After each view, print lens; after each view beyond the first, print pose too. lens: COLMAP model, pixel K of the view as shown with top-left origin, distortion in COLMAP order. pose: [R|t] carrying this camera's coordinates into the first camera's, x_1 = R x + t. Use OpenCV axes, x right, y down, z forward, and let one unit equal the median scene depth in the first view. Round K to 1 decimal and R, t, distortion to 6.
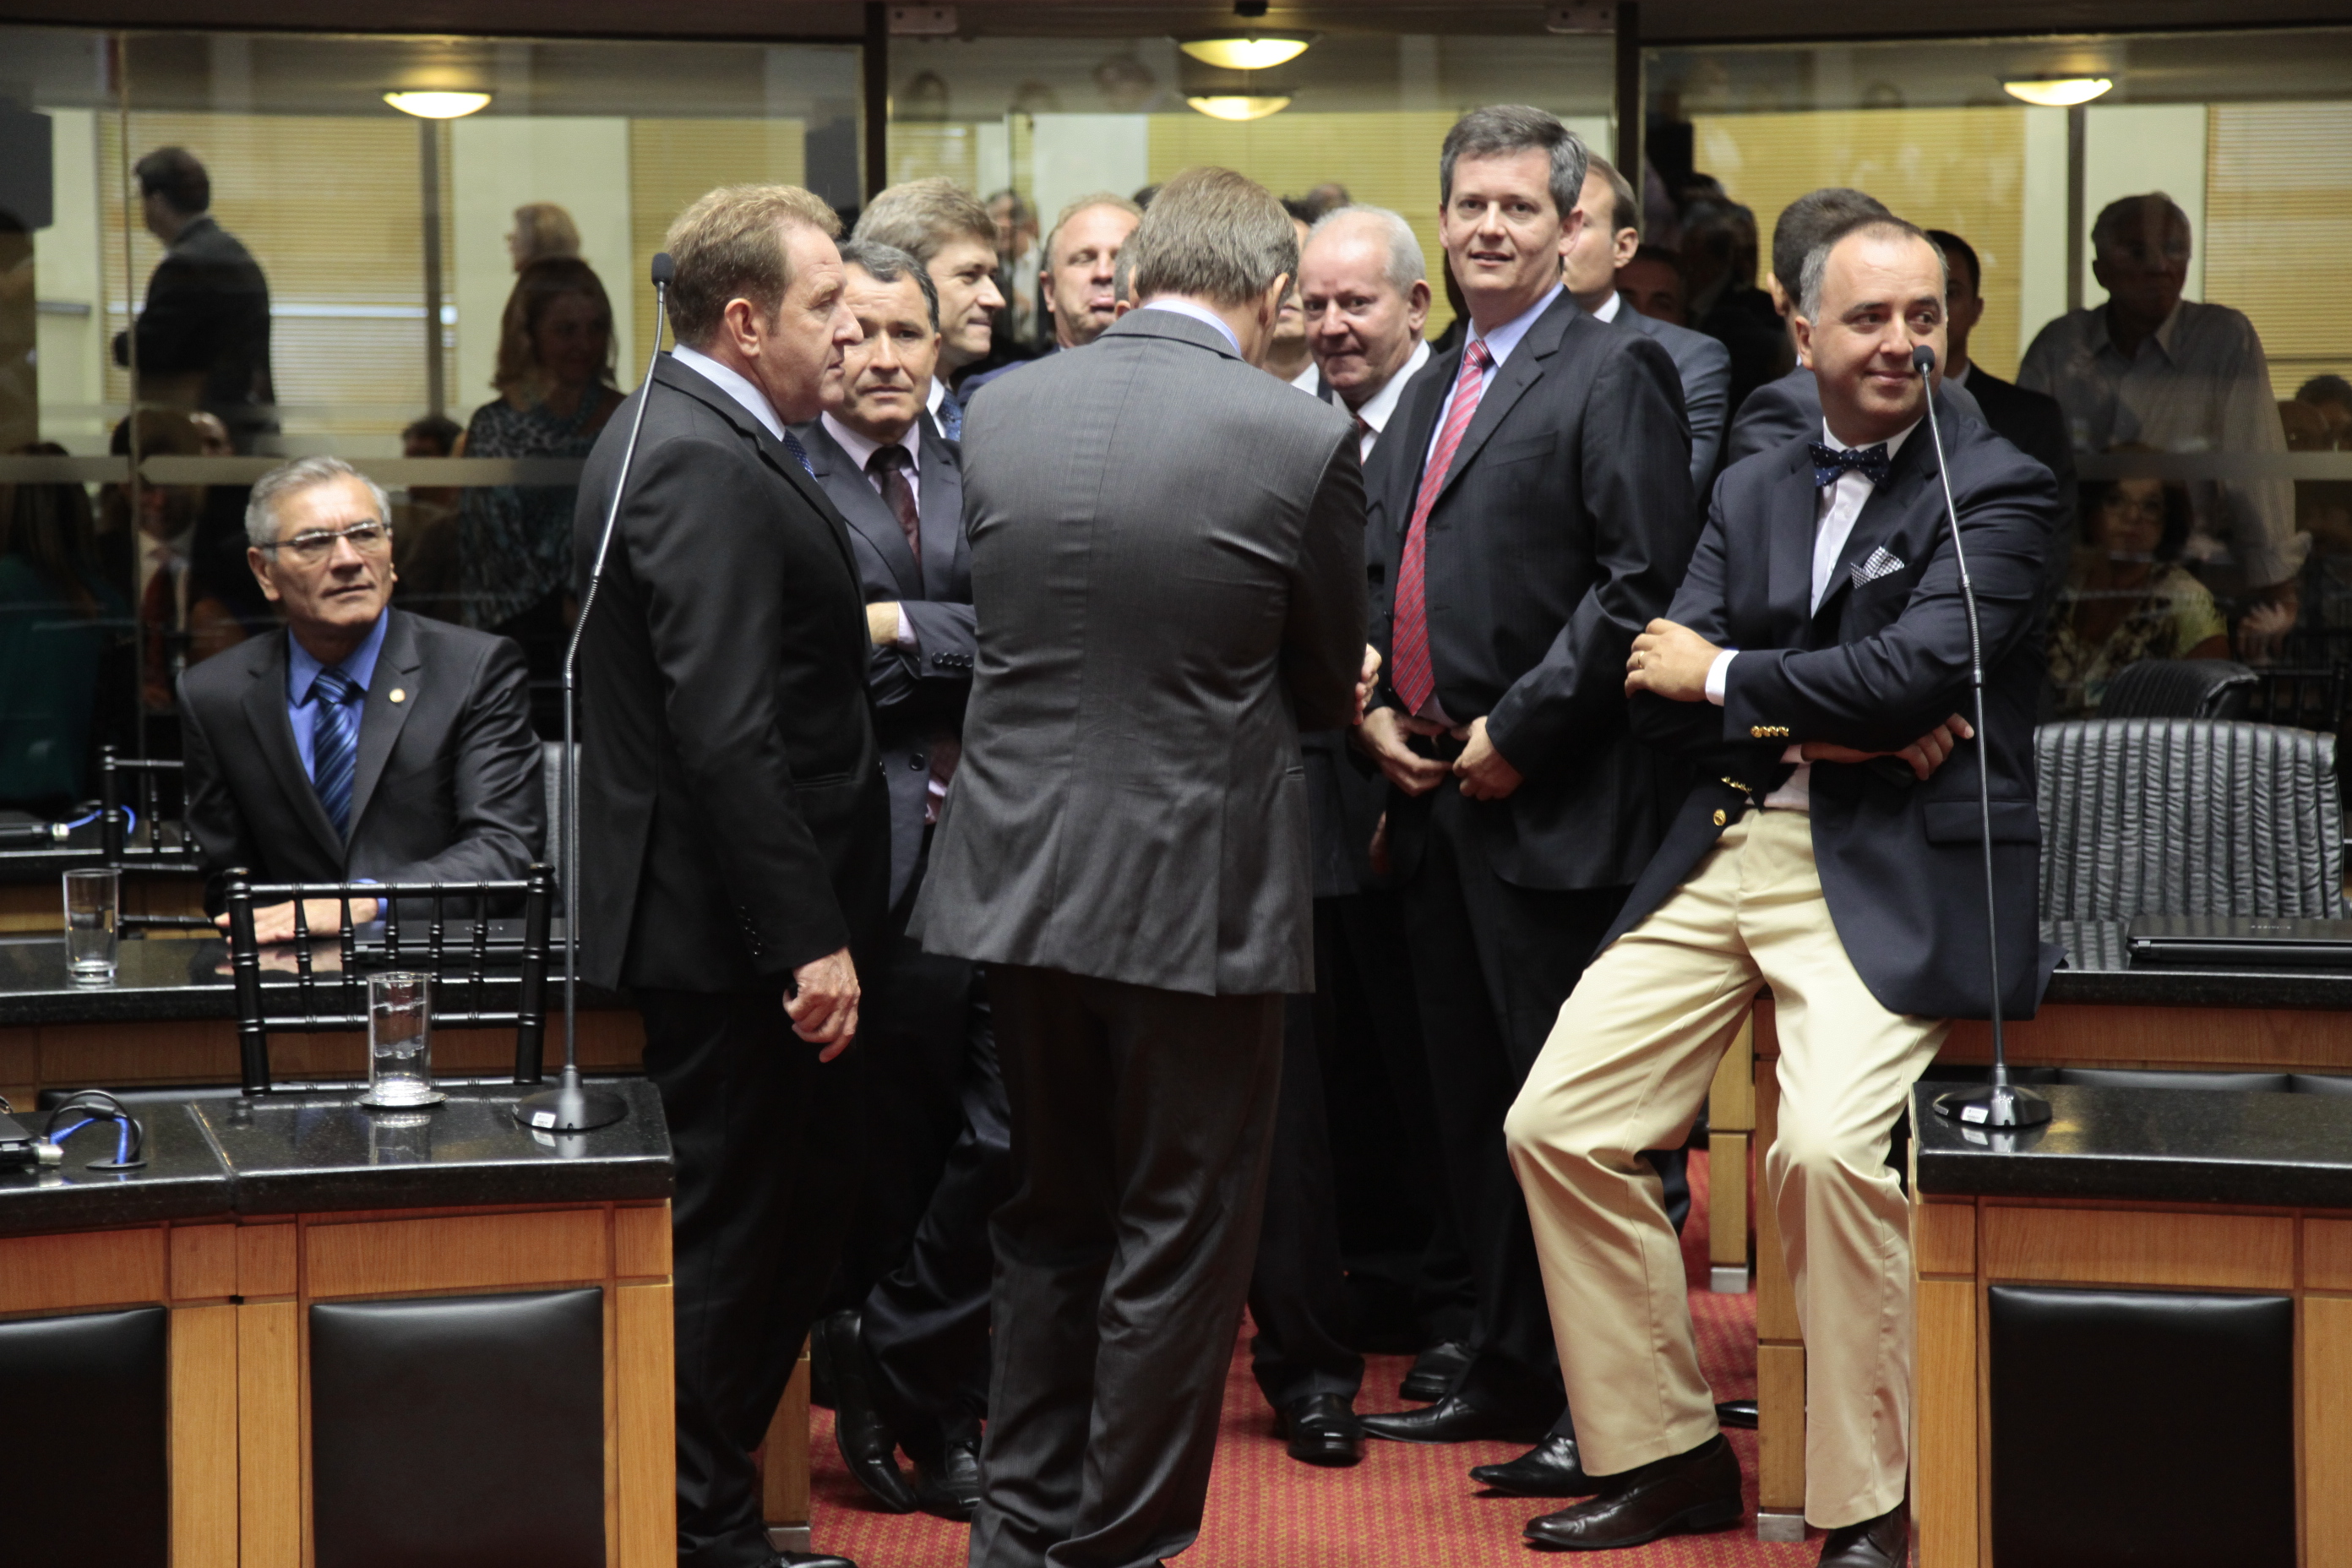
lens RADIAL K [[5705.7, 0, 1197.6], [0, 5705.7, 782.4], [0, 0, 1]] dist [0.607089, 0.000000]
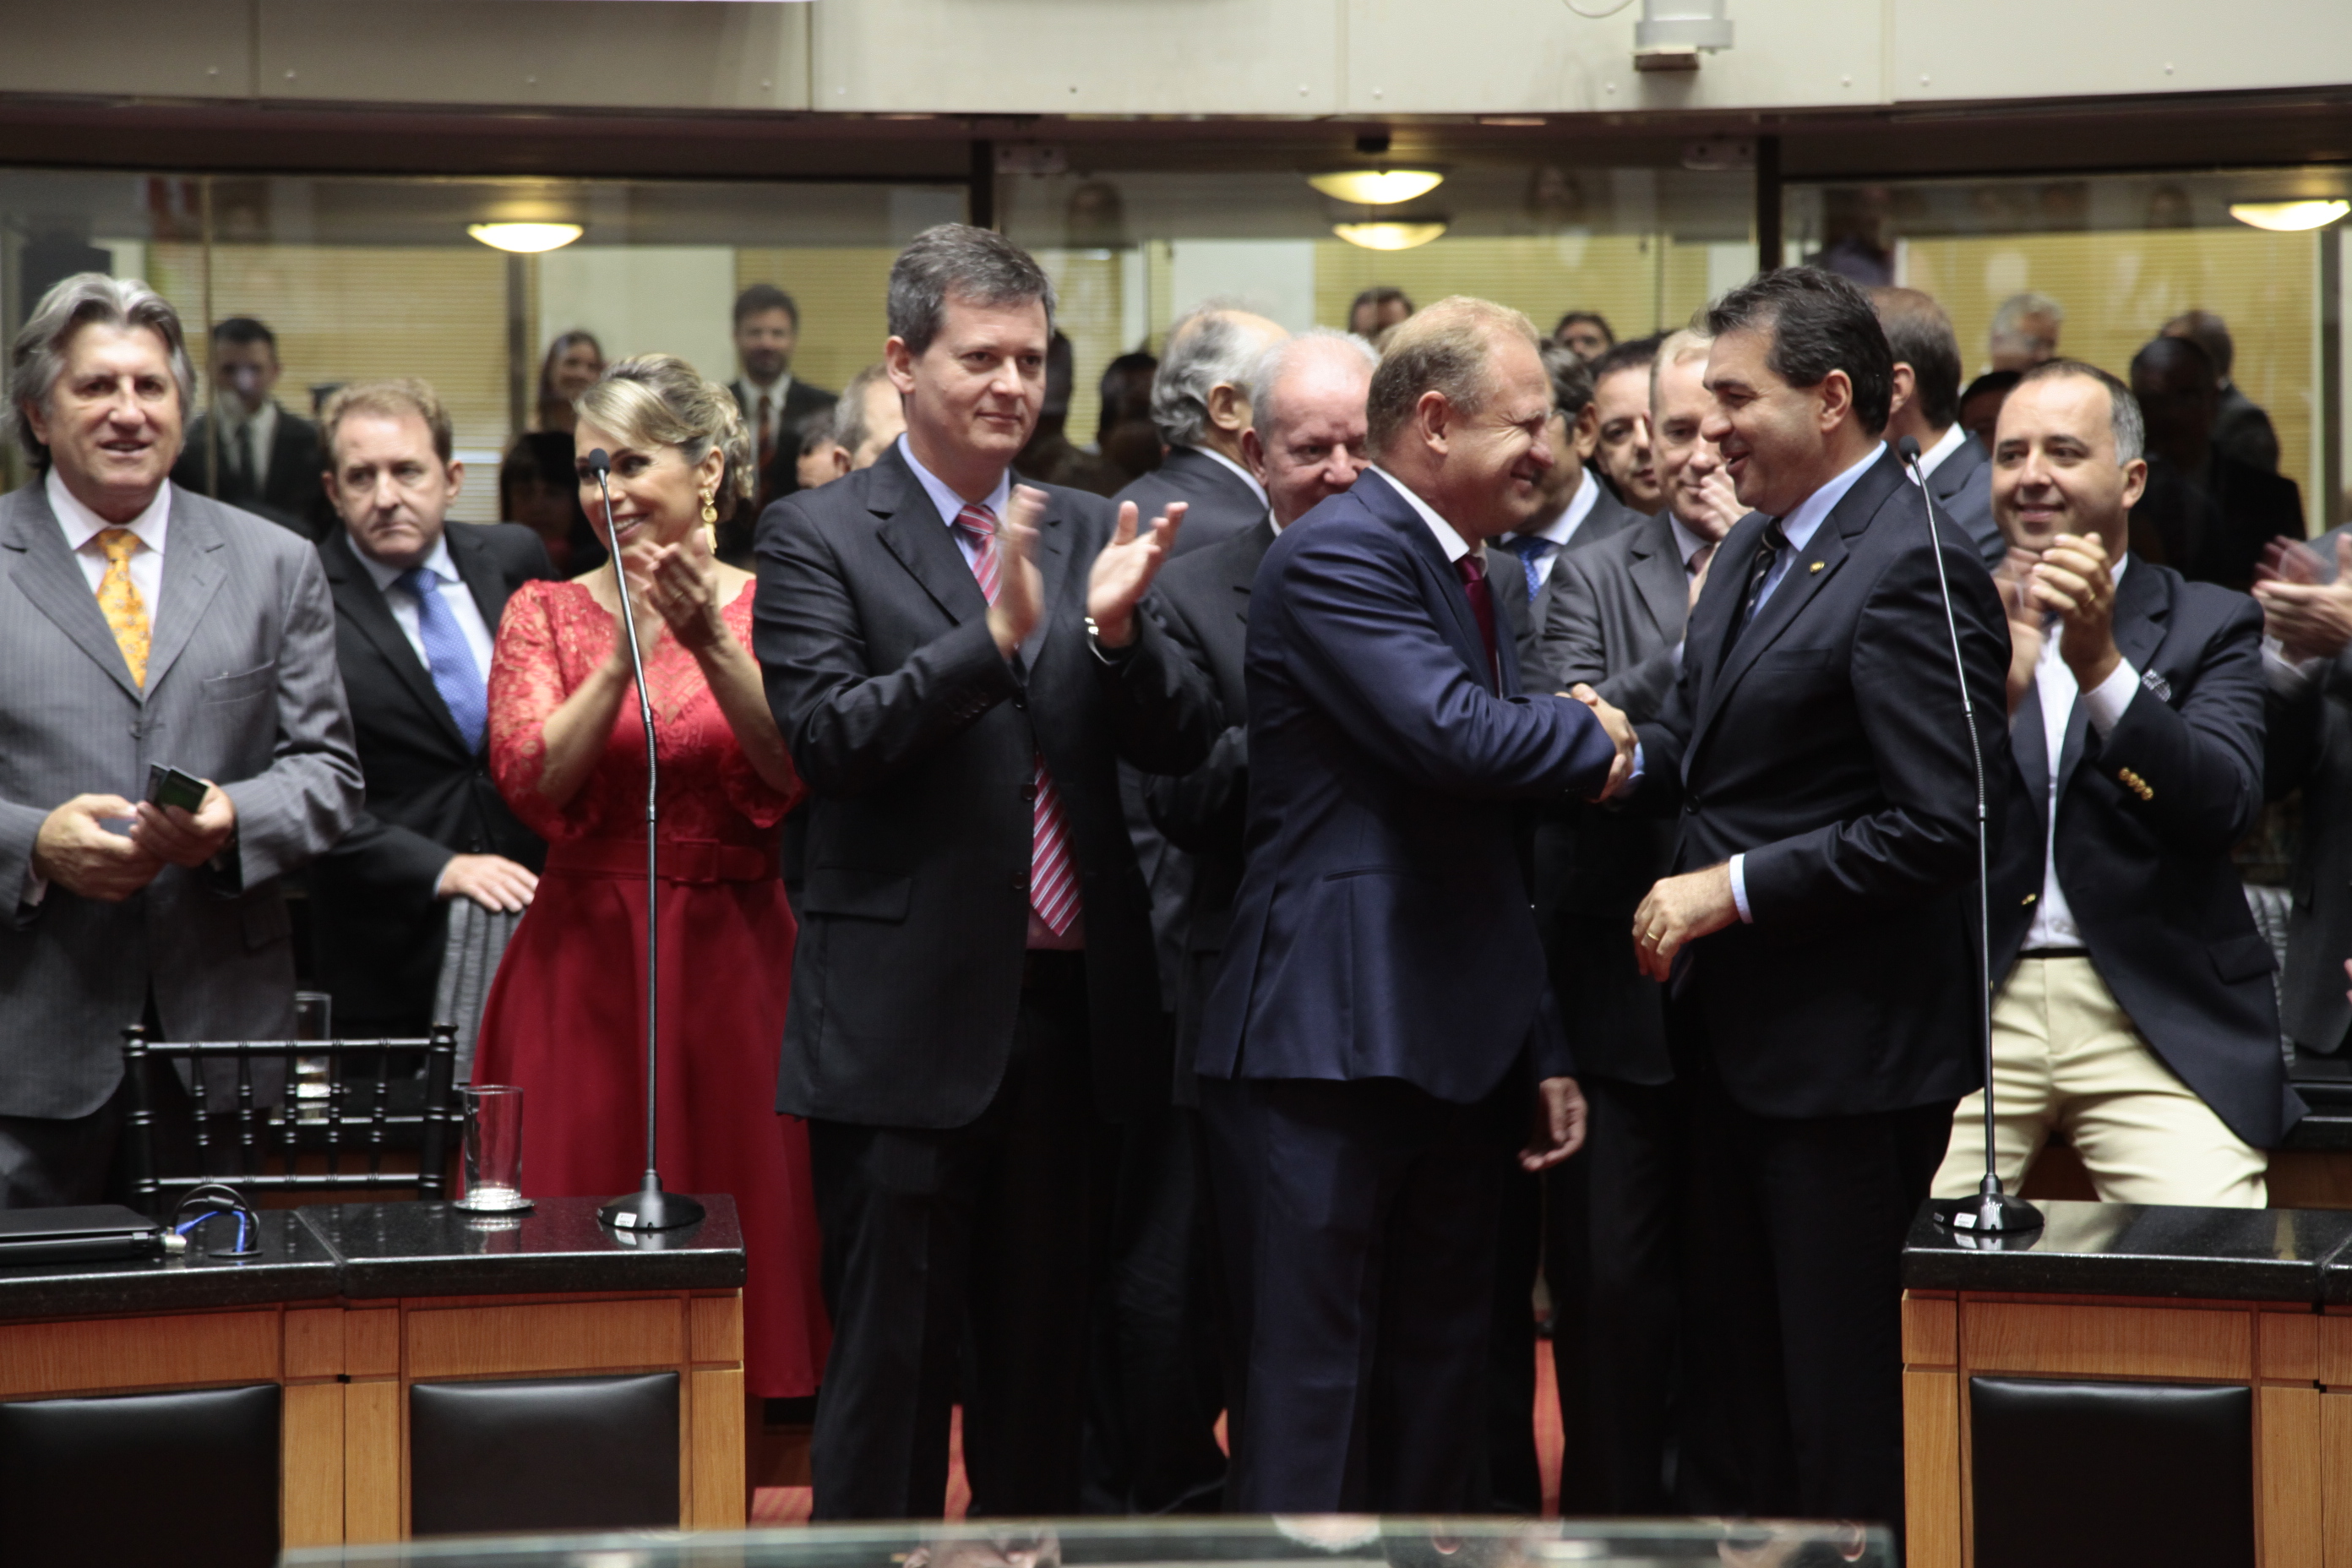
lens RADIAL K [[6364.1, 0, 1161.0], [0, 6364.1, 786.7], [0, 0, 1]] dist [0.873743, 0.000000]
pose [[0.999511, 0.001262, -0.031258, 0.024665], [-0.002201, 0.999547, -0.030017, 0.014347], [0.031206, 0.030072, 0.999060, -0.205498]]
